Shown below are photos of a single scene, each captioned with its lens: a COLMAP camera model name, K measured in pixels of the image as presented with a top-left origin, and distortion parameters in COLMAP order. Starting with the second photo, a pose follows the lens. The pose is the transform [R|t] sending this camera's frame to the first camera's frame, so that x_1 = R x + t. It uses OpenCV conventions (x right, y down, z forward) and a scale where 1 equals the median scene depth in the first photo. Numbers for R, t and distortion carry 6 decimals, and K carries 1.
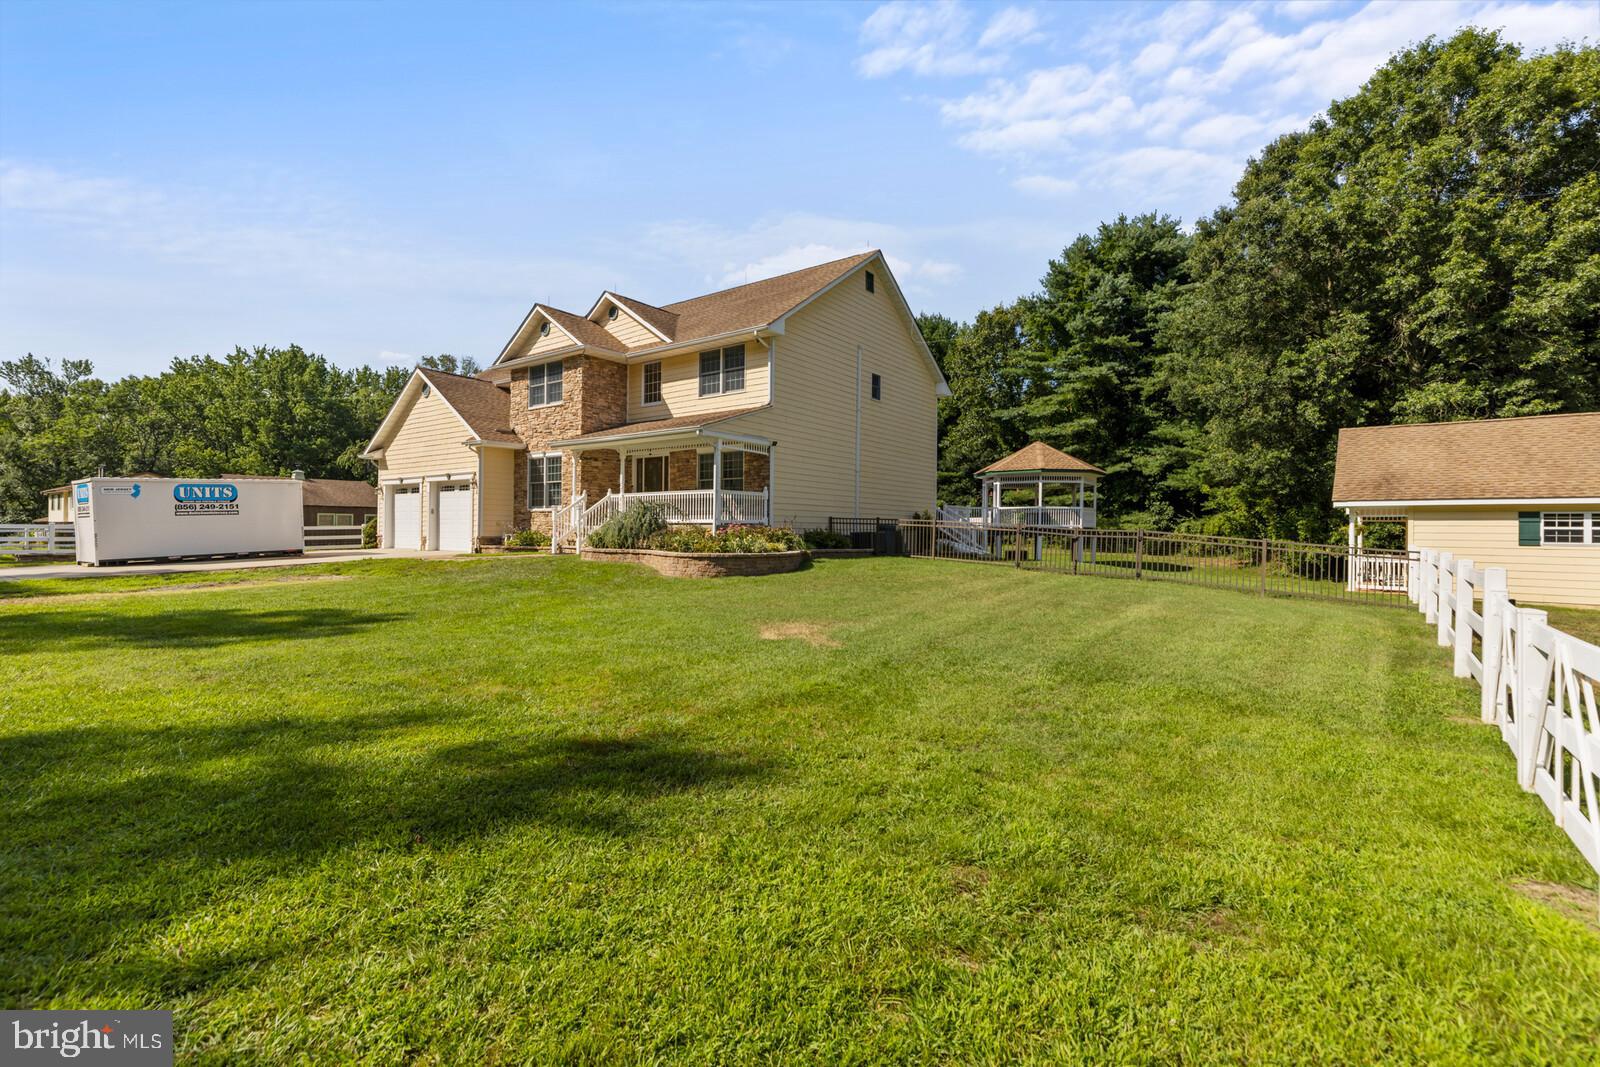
lens RADIAL K [[716.5, 0, 800.0], [0, 716.5, 533.5], [0, 0, 1]] dist [0.002637, 0.000099]
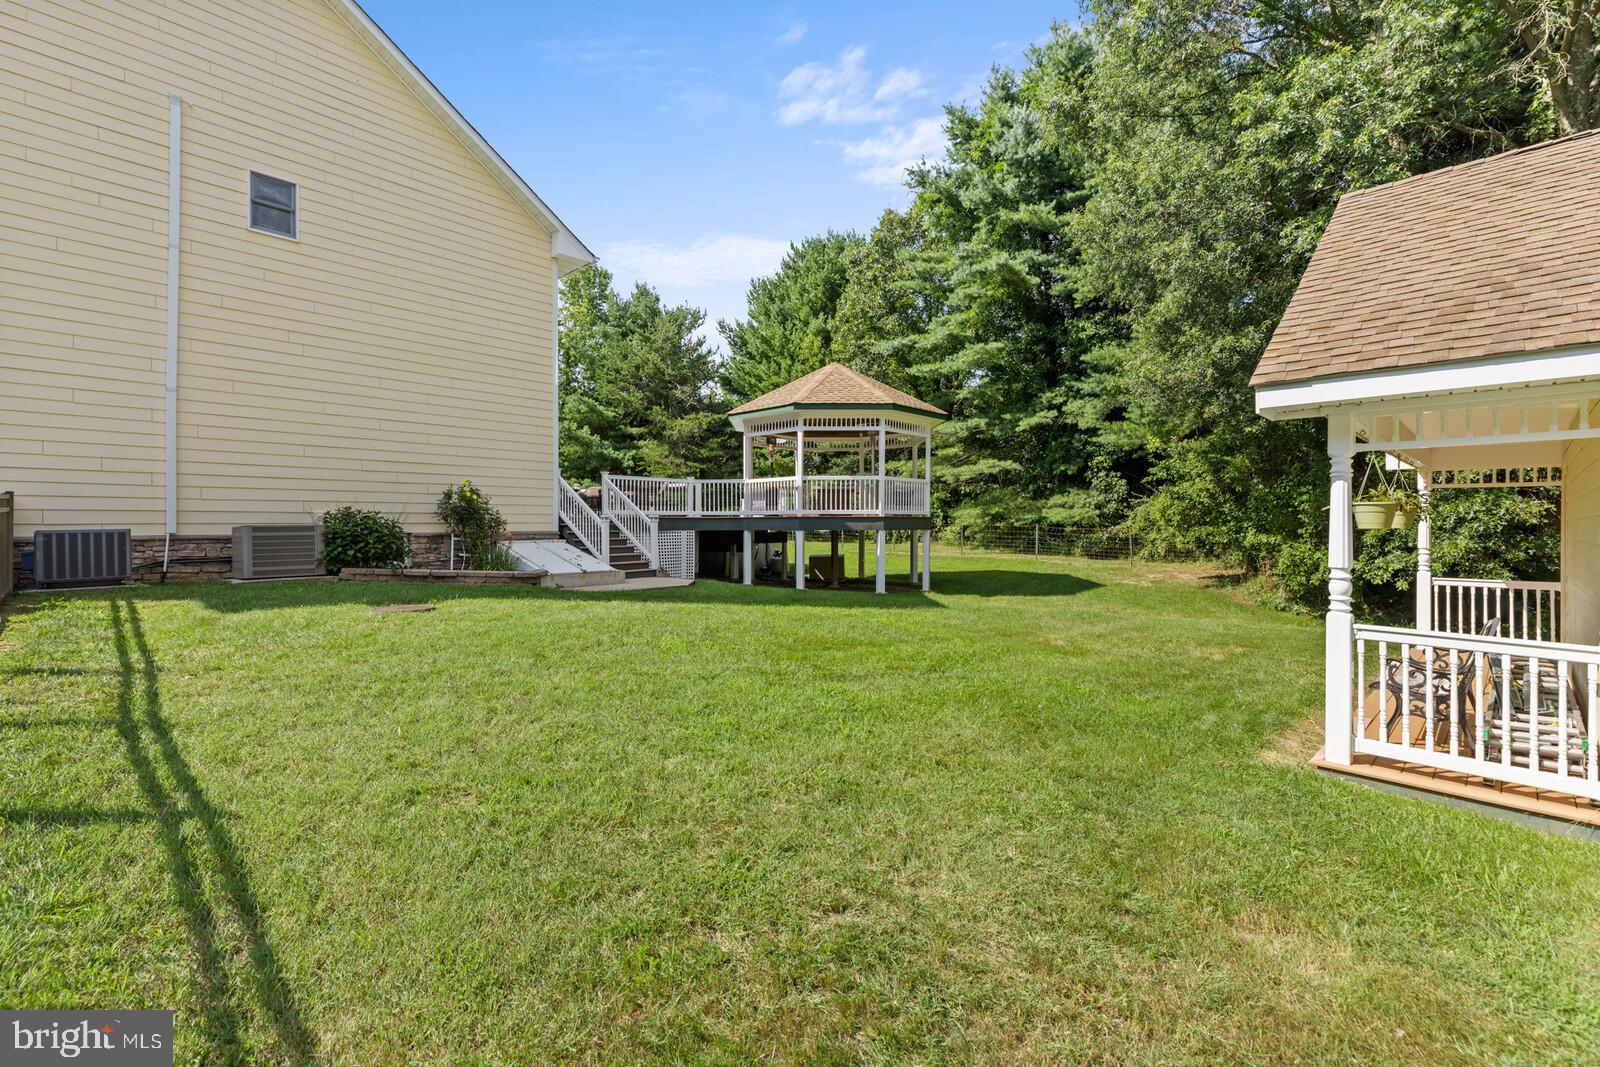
lens RADIAL K [[716.5, 0, 800.0], [0, 716.5, 533.5], [0, 0, 1]] dist [0.002637, 0.000099]
pose [[0.995693, -0.006368, -0.092493, 0.271177], [0.007508, 0.999900, 0.011977, -0.000858], [0.092408, -0.012620, 0.995641, 0.329864]]
